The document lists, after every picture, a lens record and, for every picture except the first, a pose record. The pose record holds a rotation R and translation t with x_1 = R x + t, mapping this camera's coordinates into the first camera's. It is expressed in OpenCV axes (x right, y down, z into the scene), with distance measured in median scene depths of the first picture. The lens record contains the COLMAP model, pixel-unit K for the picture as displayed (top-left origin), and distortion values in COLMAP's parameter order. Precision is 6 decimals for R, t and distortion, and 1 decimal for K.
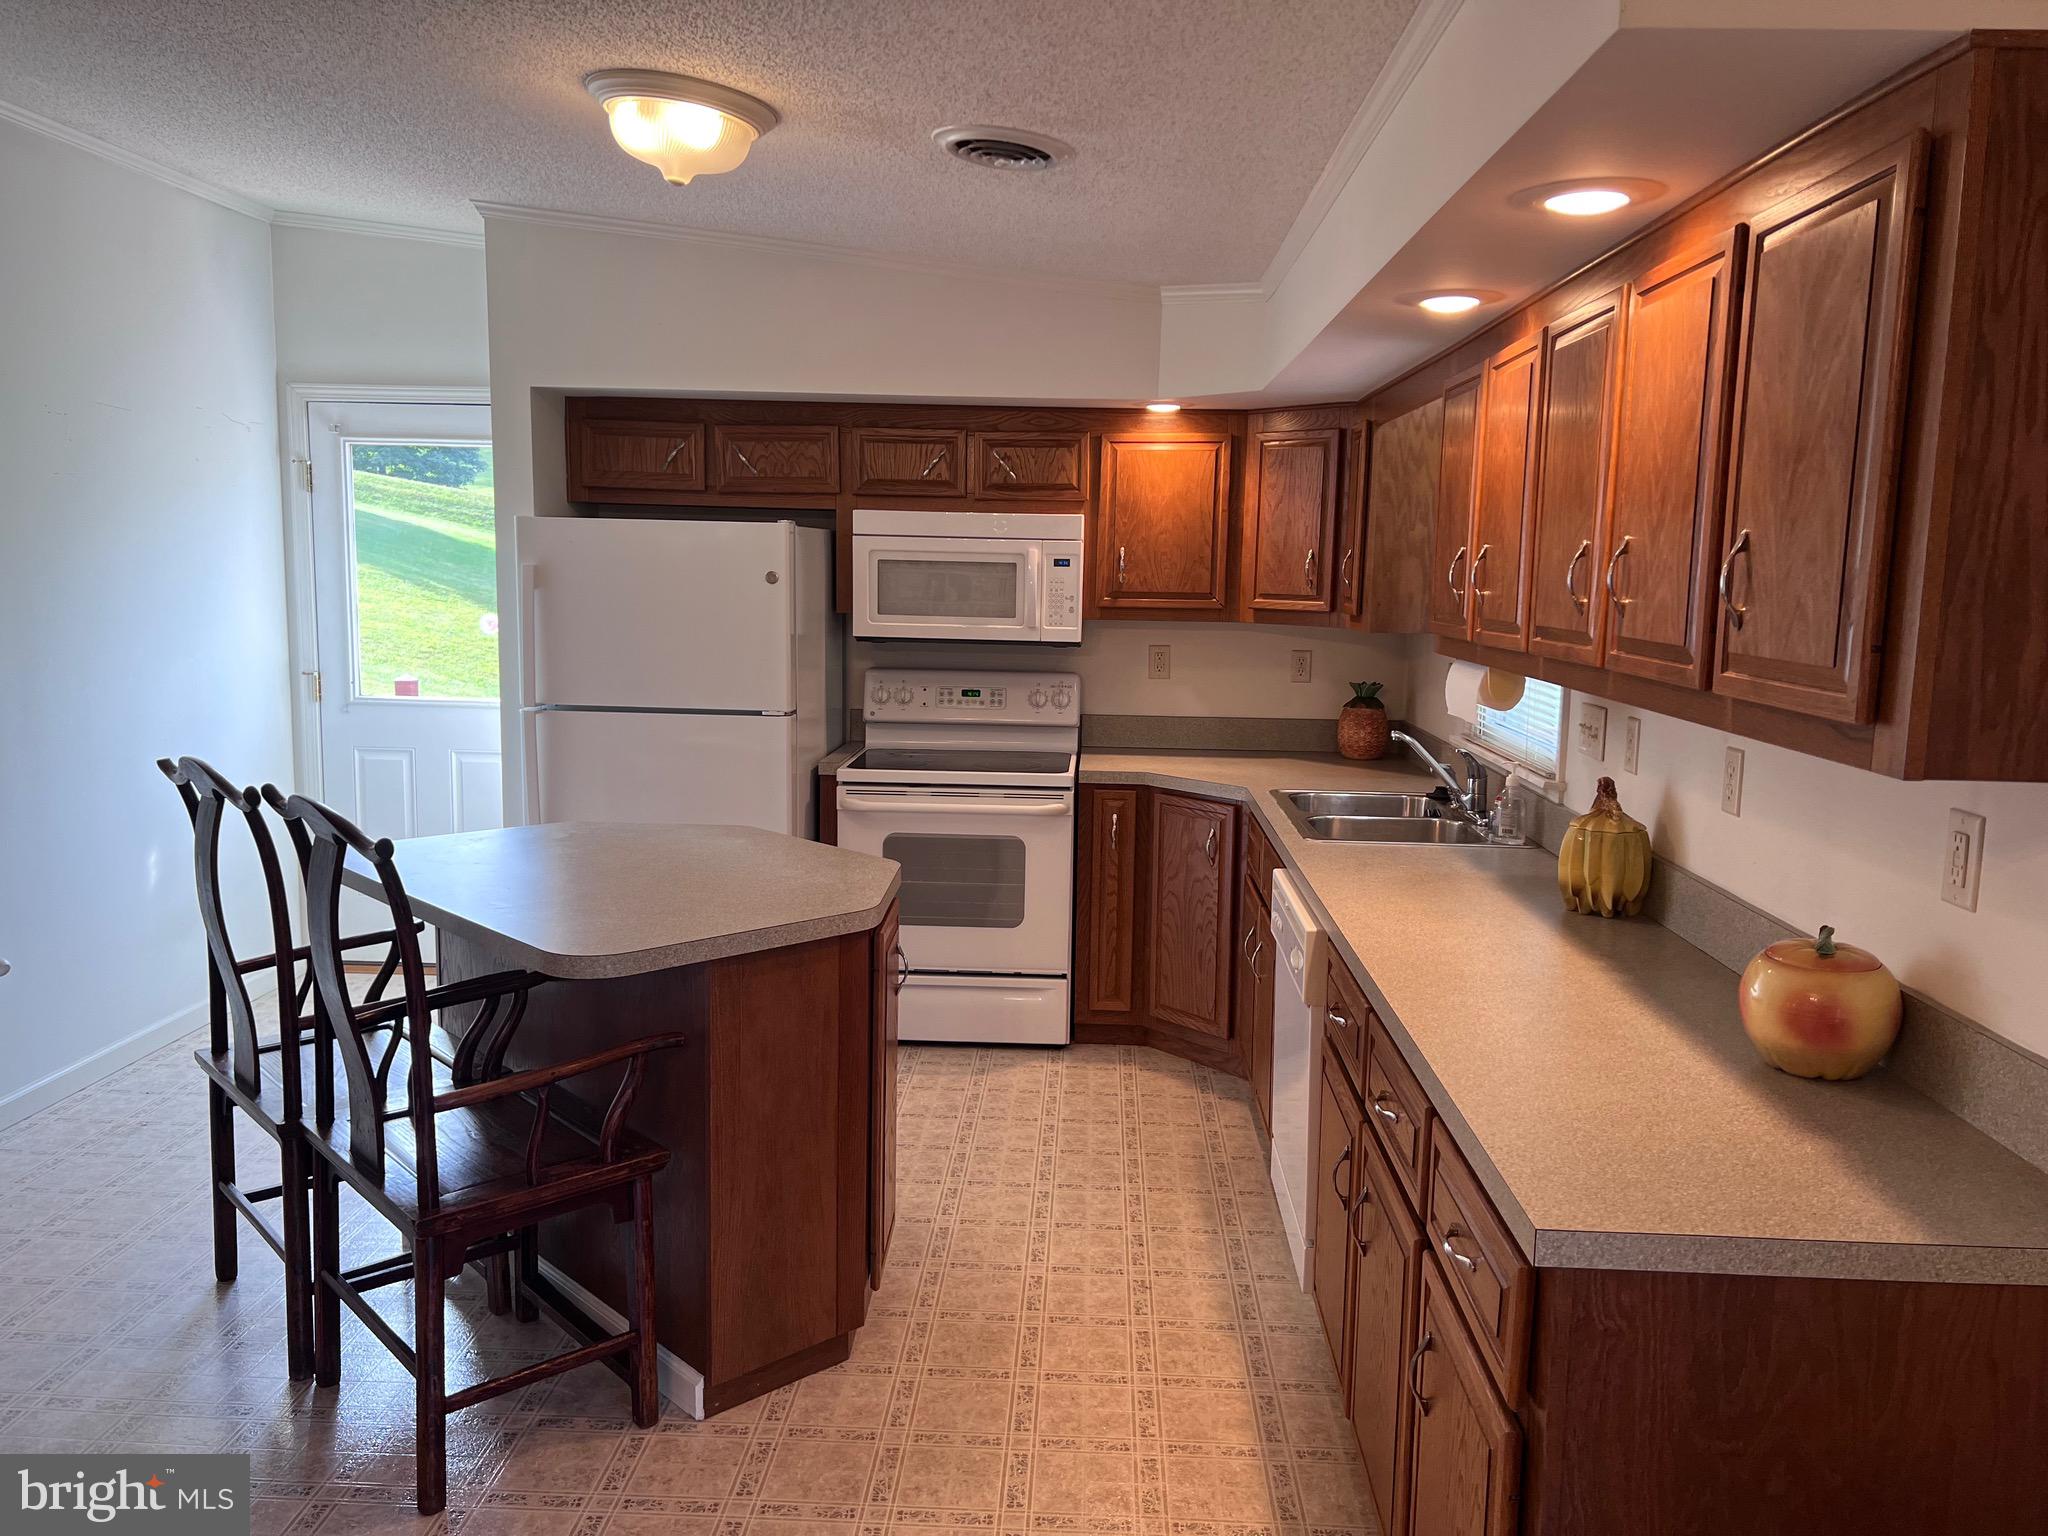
lens RADIAL K [[1546.2, 0, 1025.9], [0, 1546.2, 768.3], [0, 0, 1]] dist [0.073829, -0.062258]
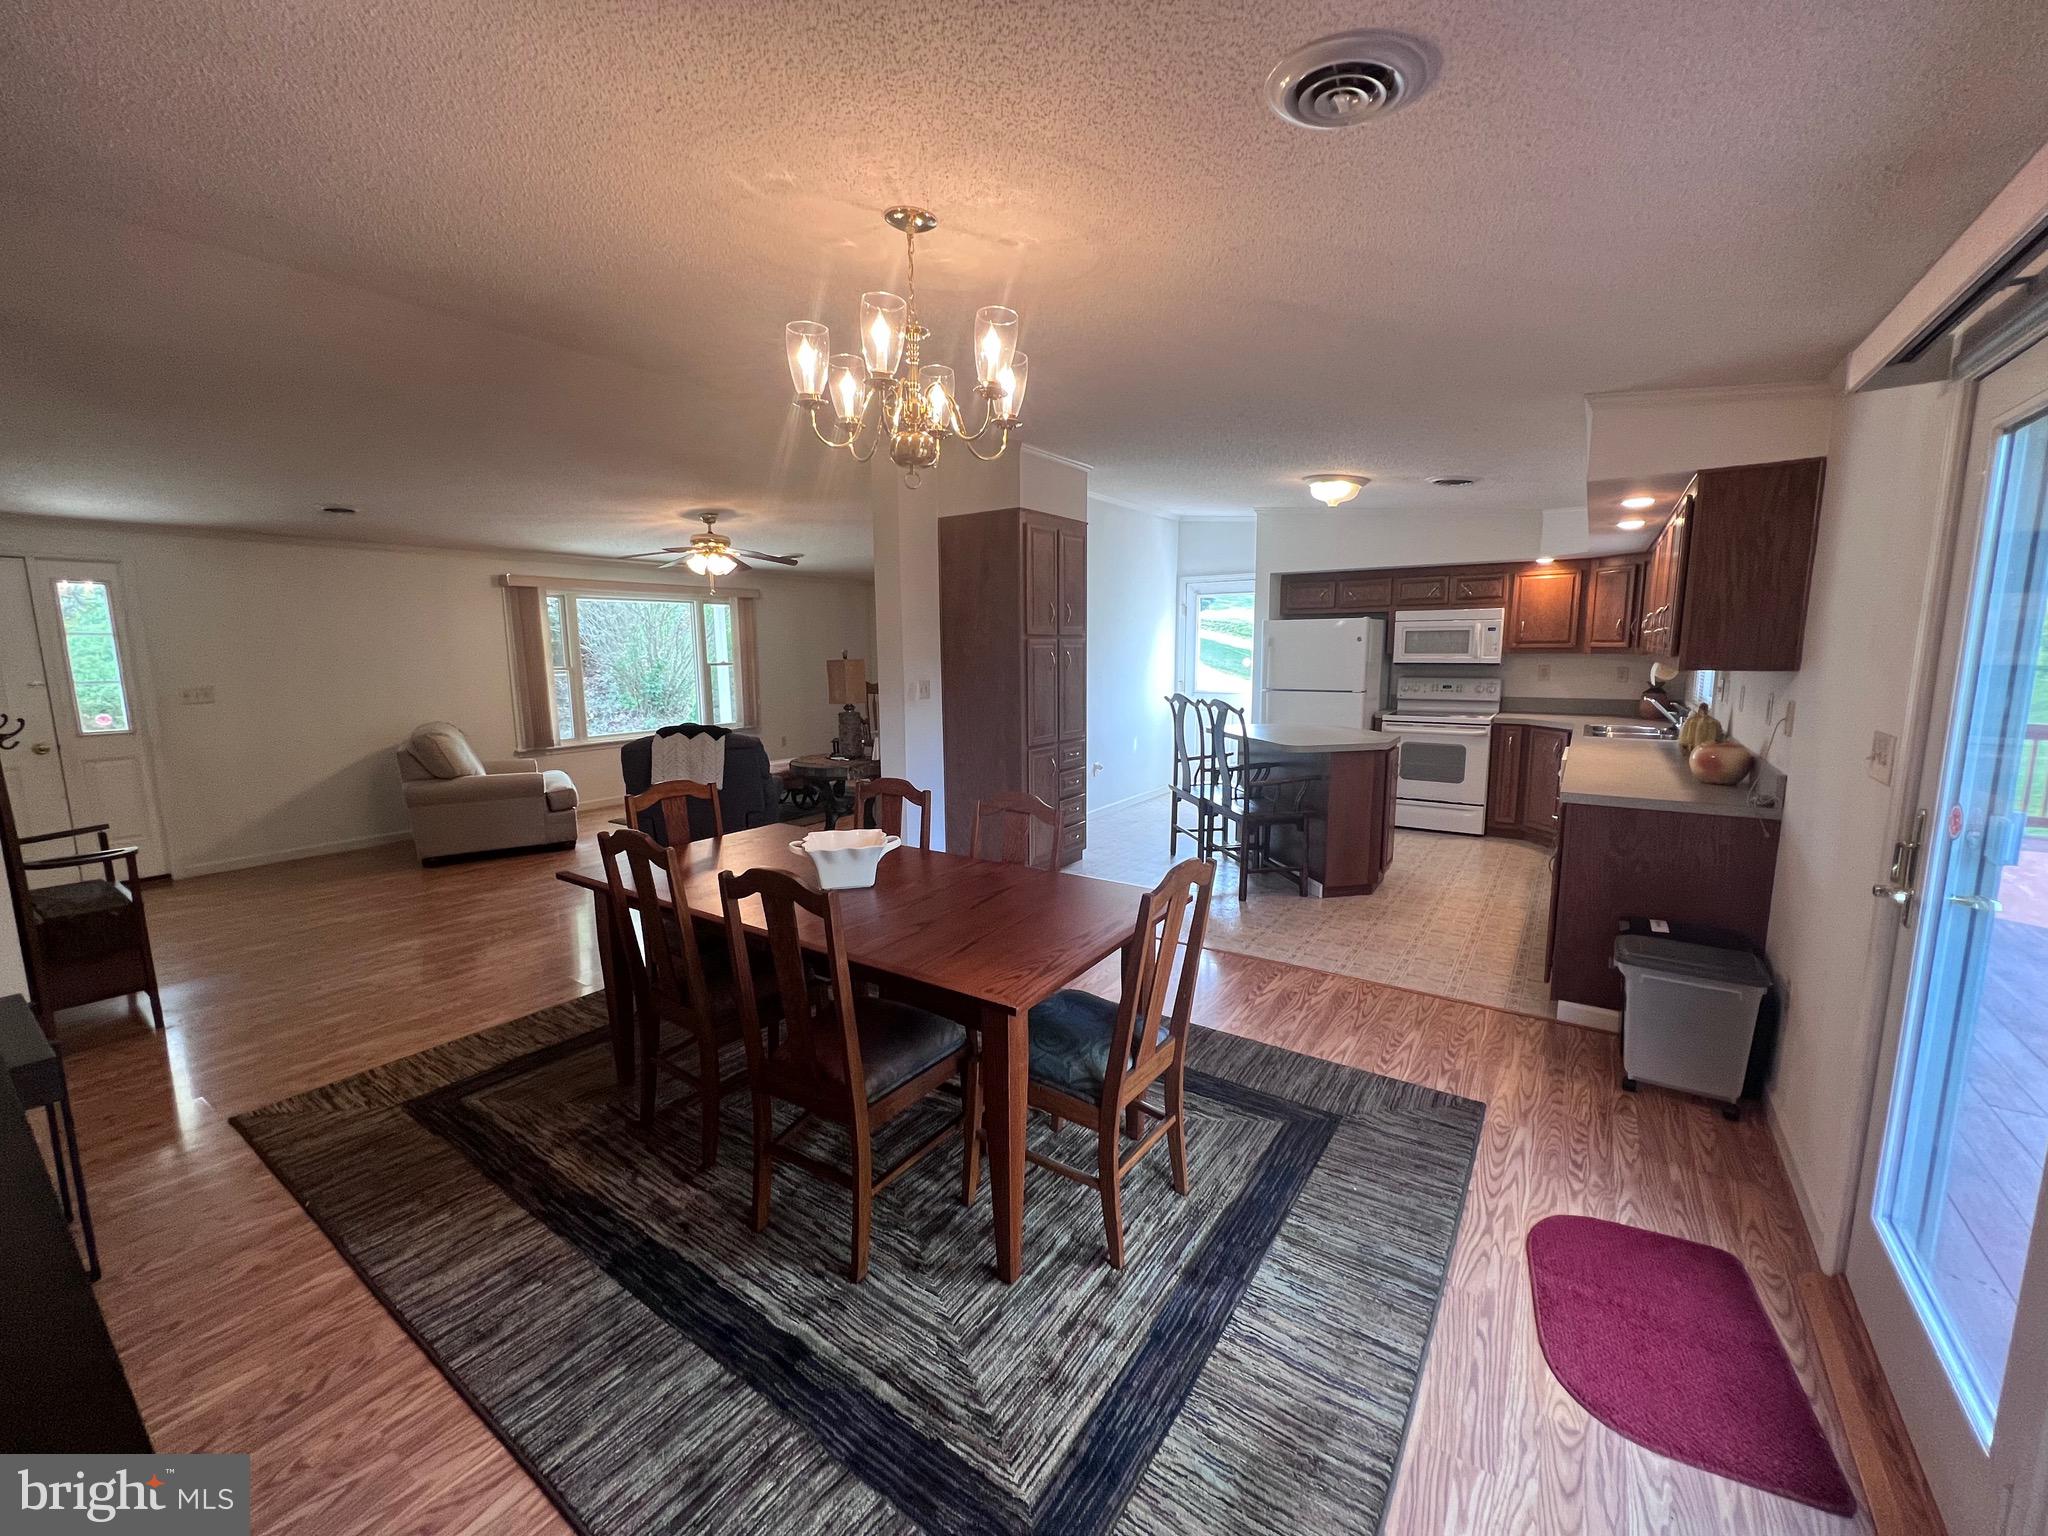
lens RADIAL K [[823.9, 0, 1021.4], [0, 823.9, 766.0], [0, 0, 1]] dist [0.000677, 0.000933]
pose [[0.851846, 0.049925, -0.521408, 0.078056], [-0.044205, 0.998748, 0.023411, 0.076249], [0.521924, 0.003106, 0.852987, -0.436796]]
